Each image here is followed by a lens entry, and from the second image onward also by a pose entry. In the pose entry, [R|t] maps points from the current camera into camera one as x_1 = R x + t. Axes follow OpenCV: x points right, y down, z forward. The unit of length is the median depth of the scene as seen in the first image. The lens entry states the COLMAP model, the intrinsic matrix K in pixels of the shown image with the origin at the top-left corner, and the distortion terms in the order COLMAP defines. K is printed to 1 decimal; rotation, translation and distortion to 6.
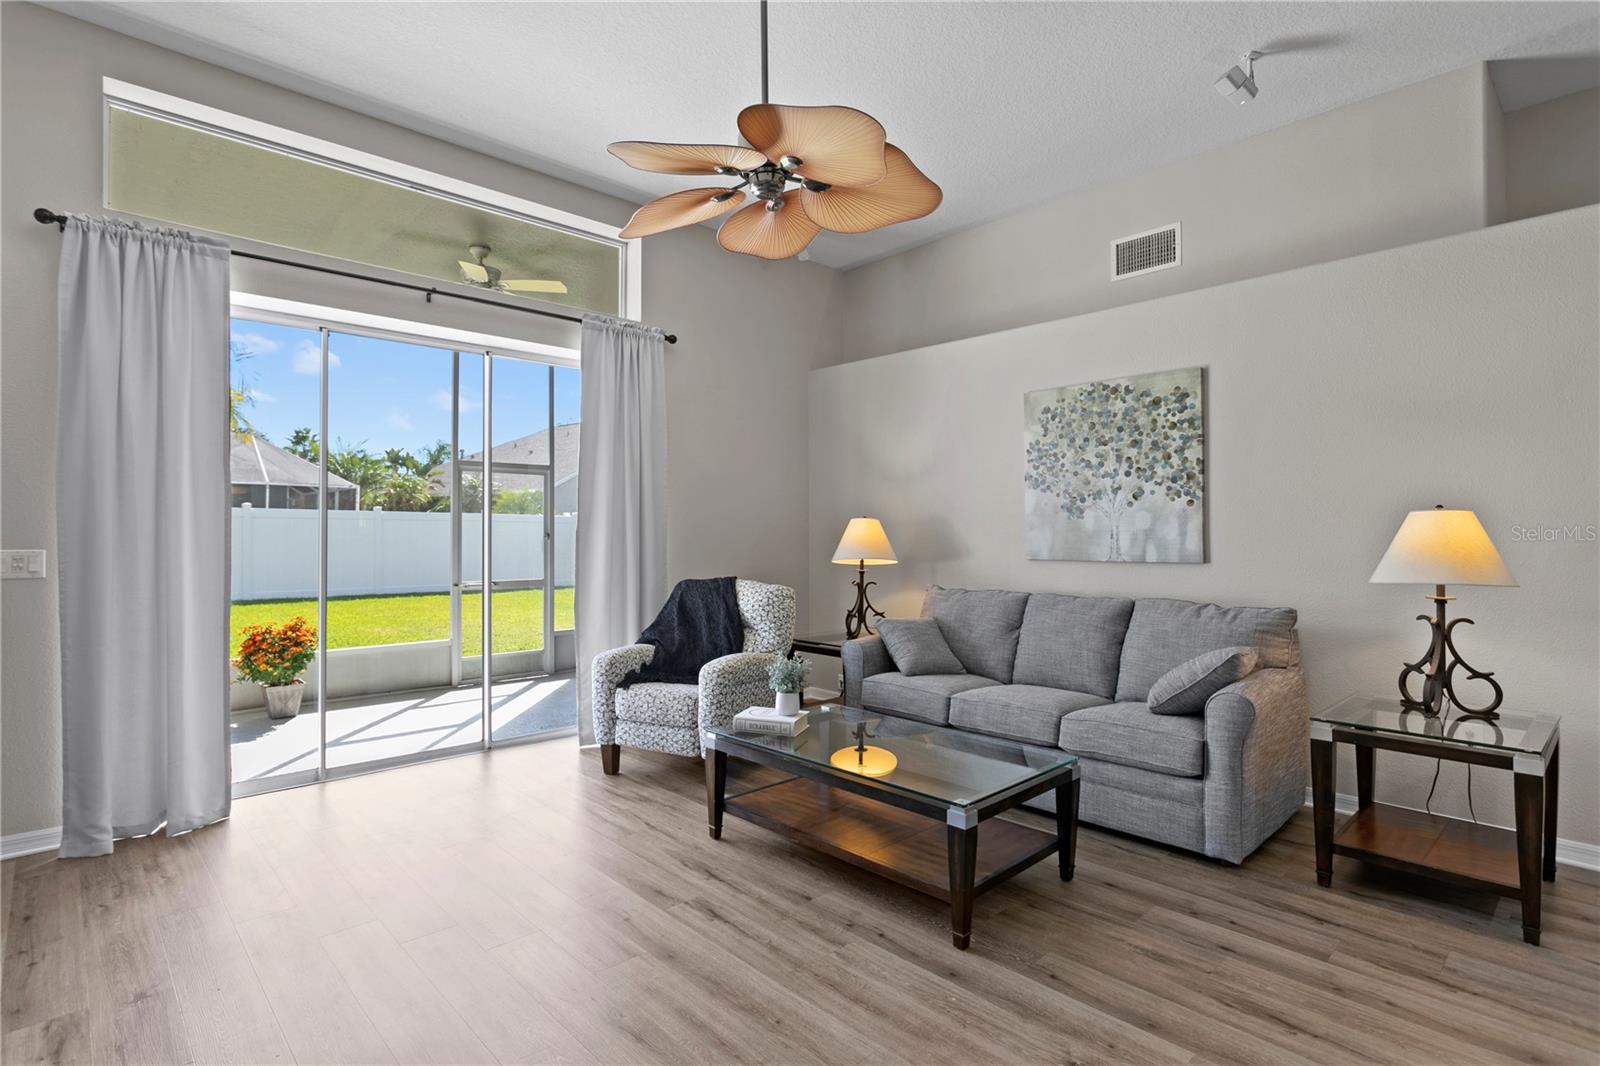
lens RADIAL K [[784.6, 0, 781.8], [0, 784.6, 526.5], [0, 0, 1]] dist [-0.009260, 0.000537]
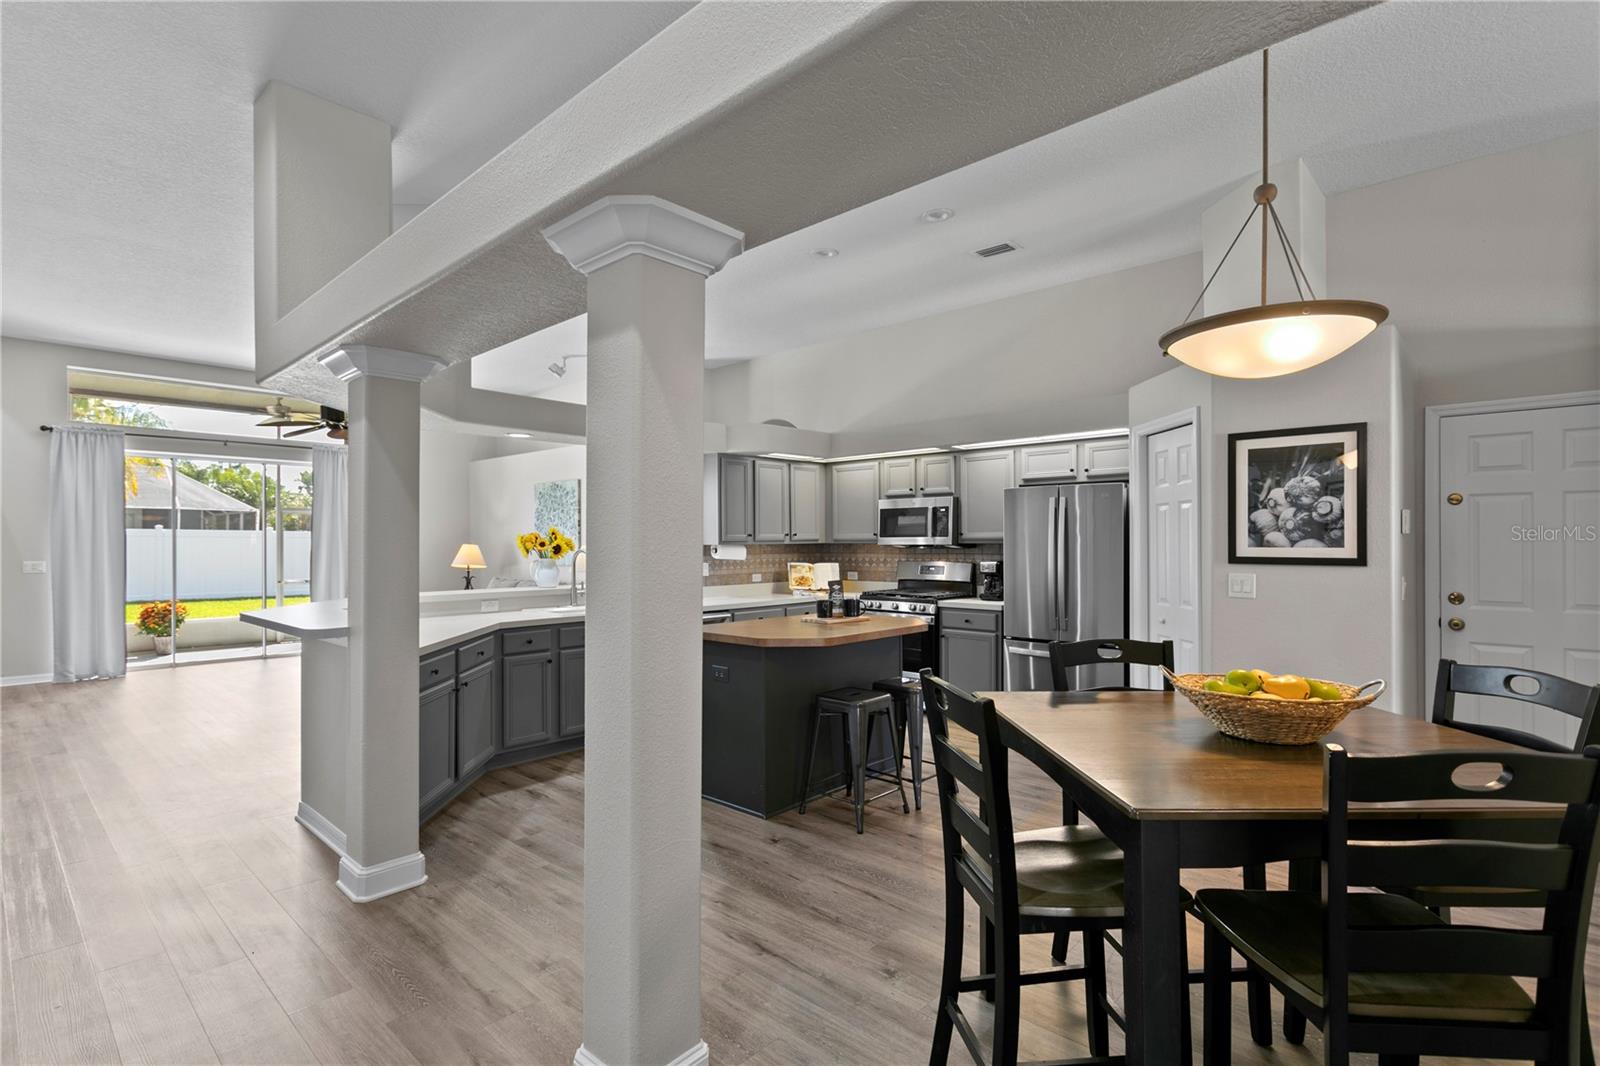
lens RADIAL K [[772.5, 0, 774.2], [0, 772.5, 542.5], [0, 0, 1]] dist [0.008551, -0.003493]
pose [[0.998498, -0.001617, 0.054765, 0.884430], [0.001247, 0.999976, 0.006787, -0.031362], [-0.054775, -0.006709, 0.998476, -1.140551]]
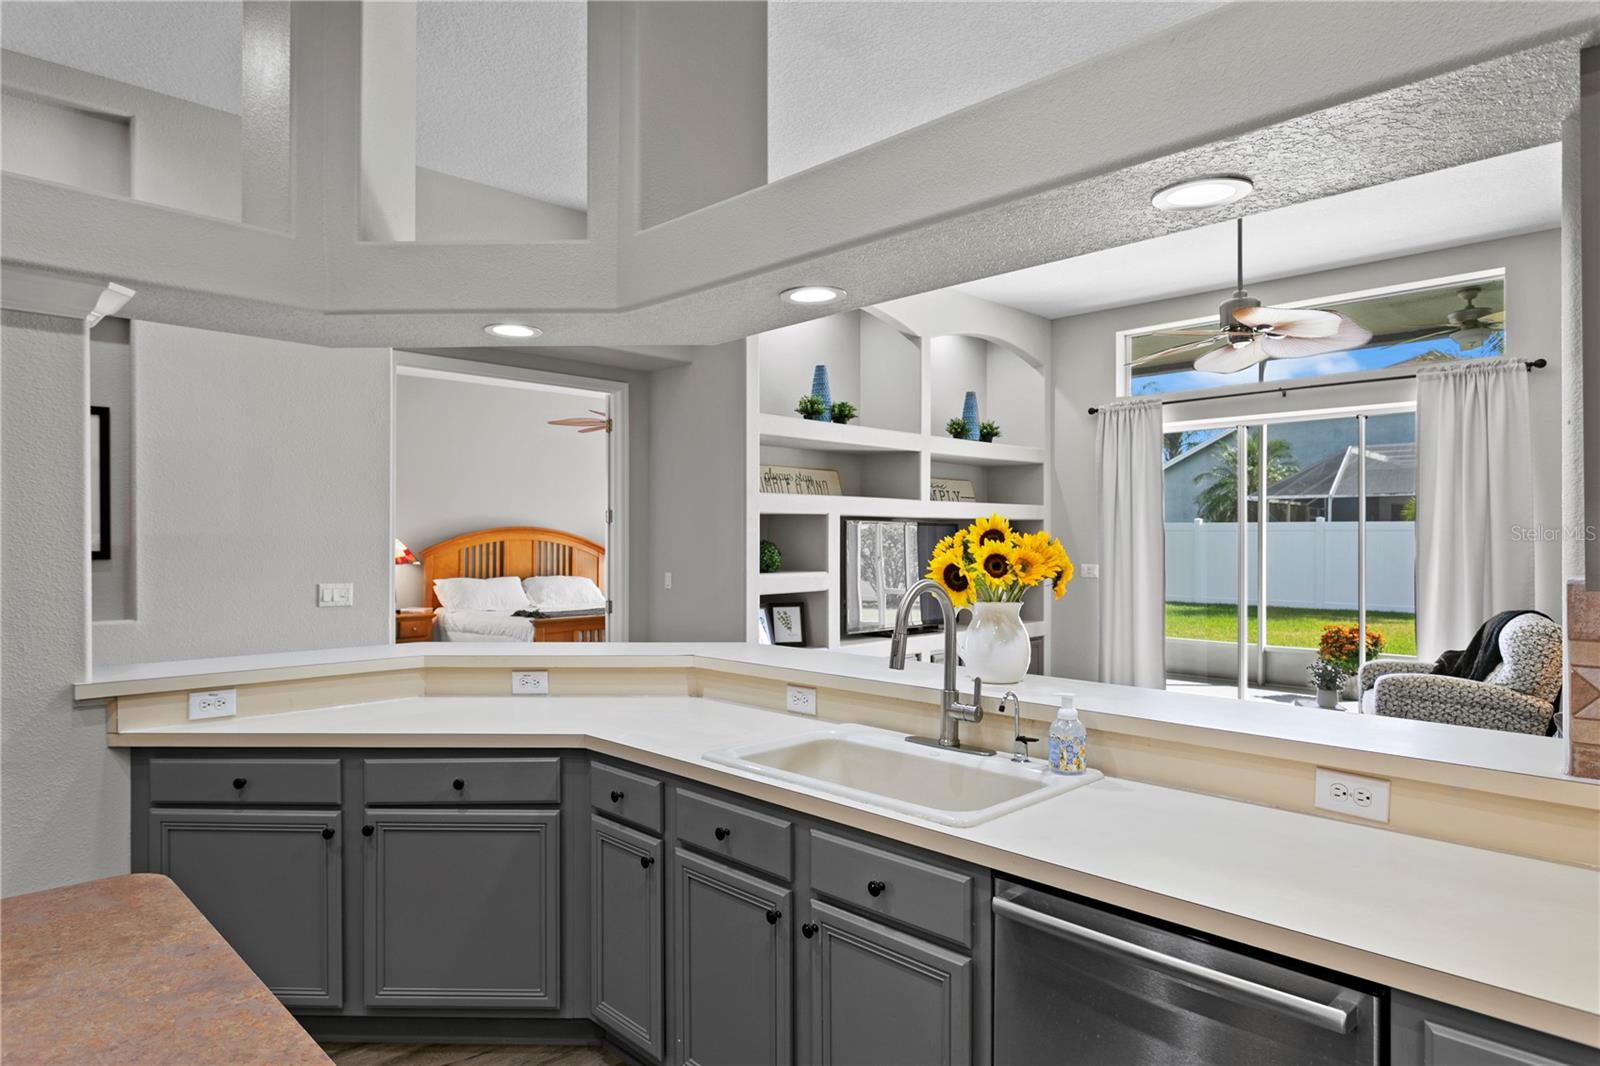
lens RADIAL K [[939.2, 0, 786.5], [0, 939.2, 542.4], [0, 0, 1]] dist [0.007317, -0.000899]
pose [[0.031180, 0.004284, -0.999505, 1.154945], [0.007115, 0.999965, 0.004508, -0.035416], [0.999488, -0.007252, 0.031148, 0.042928]]
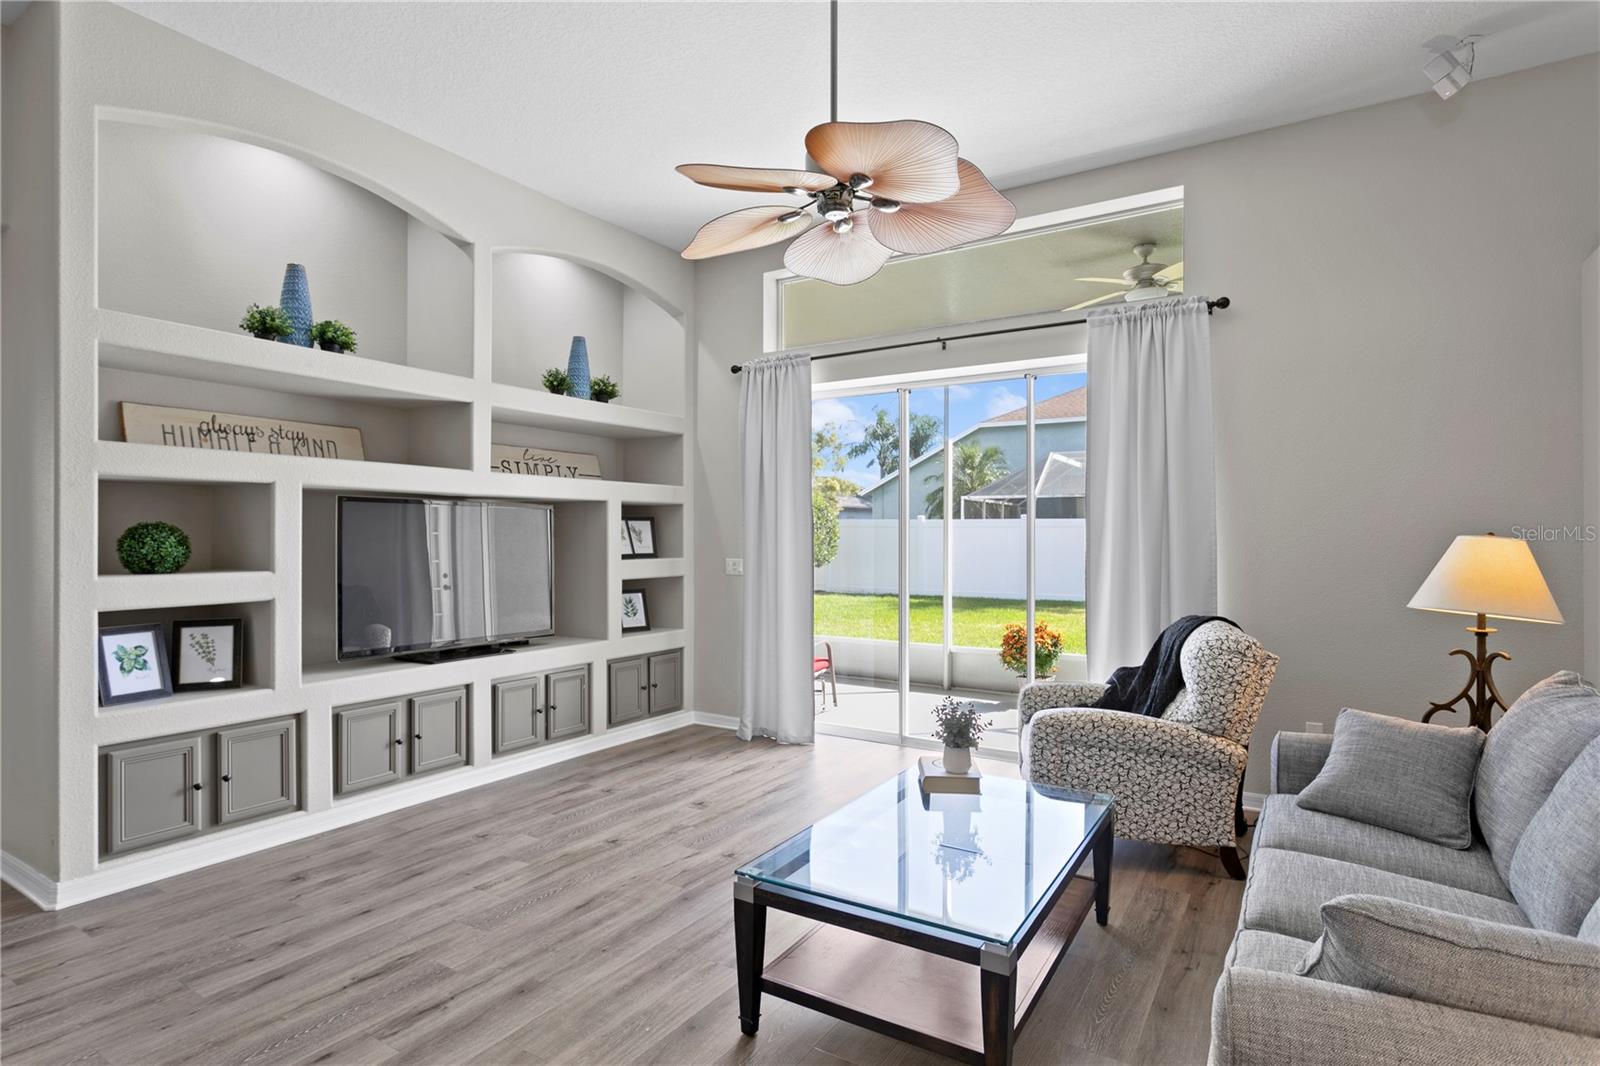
lens RADIAL K [[837.8, 0, 781.1], [0, 837.8, 539.1], [0, 0, 1]] dist [-0.002976, 0.001104]
pose [[0.245659, 0.002864, -0.969352, 0.638885], [0.005902, 0.999973, 0.004450, -0.016012], [0.969338, -0.006815, 0.245635, 0.441439]]
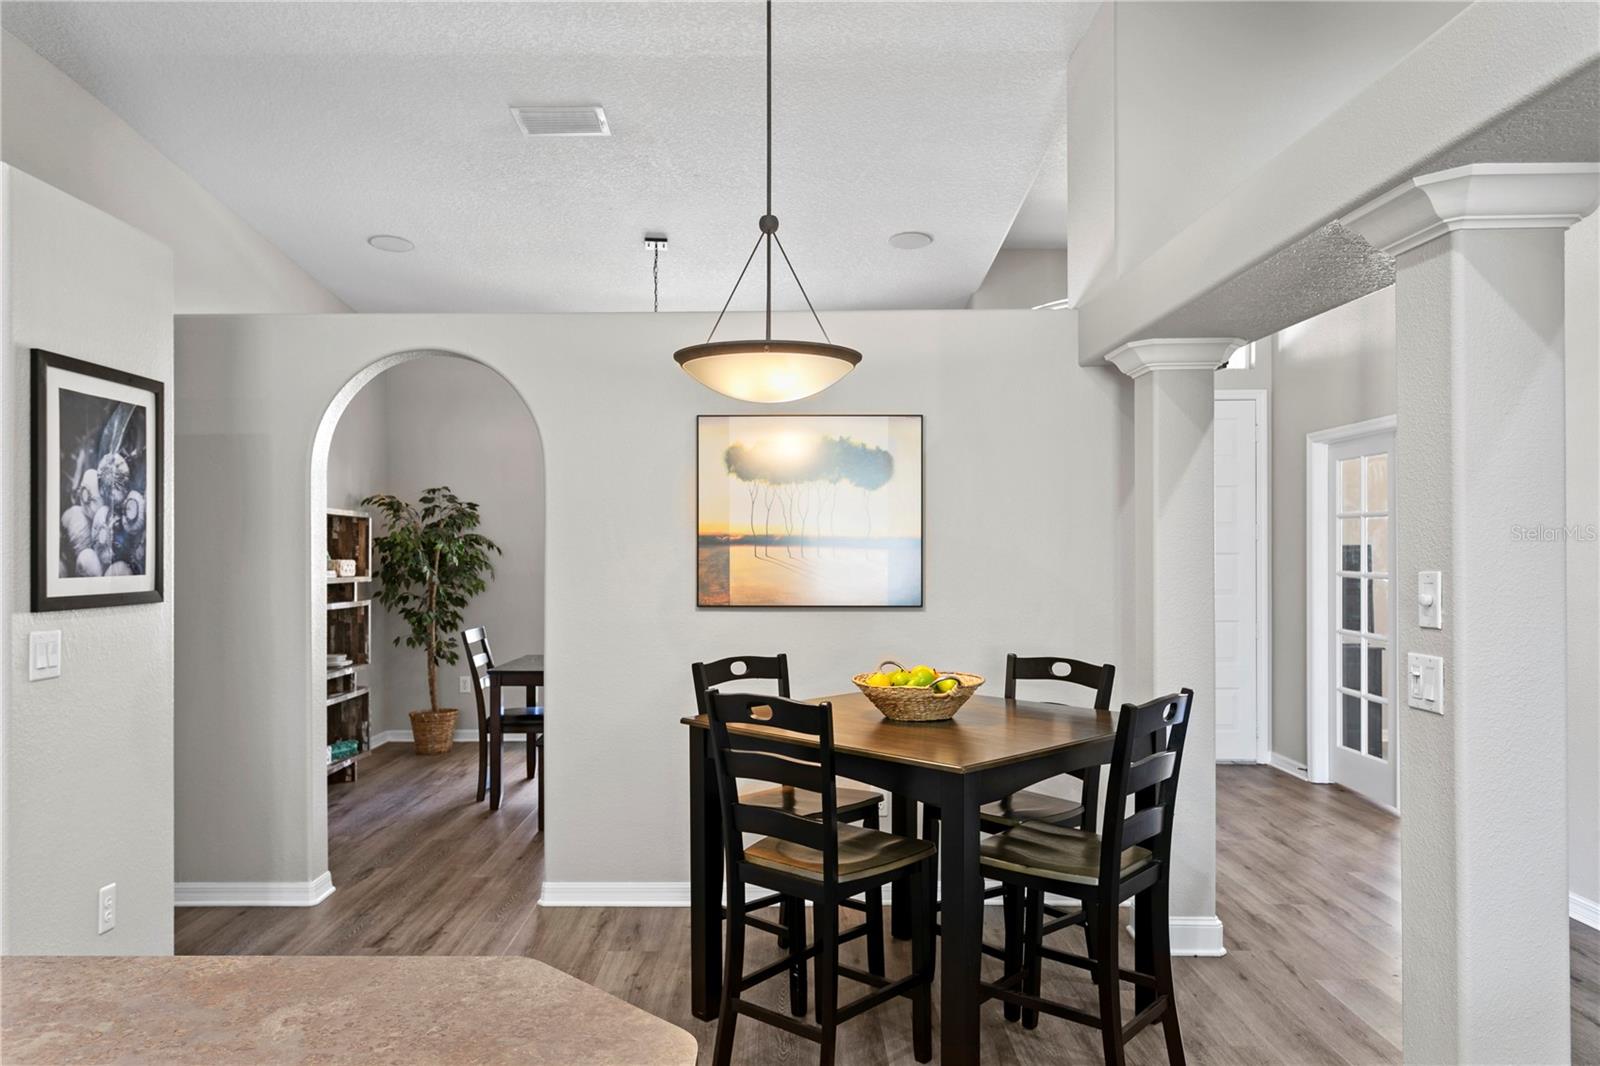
lens RADIAL K [[1108.2, 0, 800.9], [0, 1108.2, 547.2], [0, 0, 1]] dist [0.004982, 0.001449]
pose [[-0.739712, 0.000237, 0.672924, 0.714330], [-0.004128, 0.999980, -0.004889, -0.036087], [-0.672911, -0.006394, -0.739696, -0.106633]]
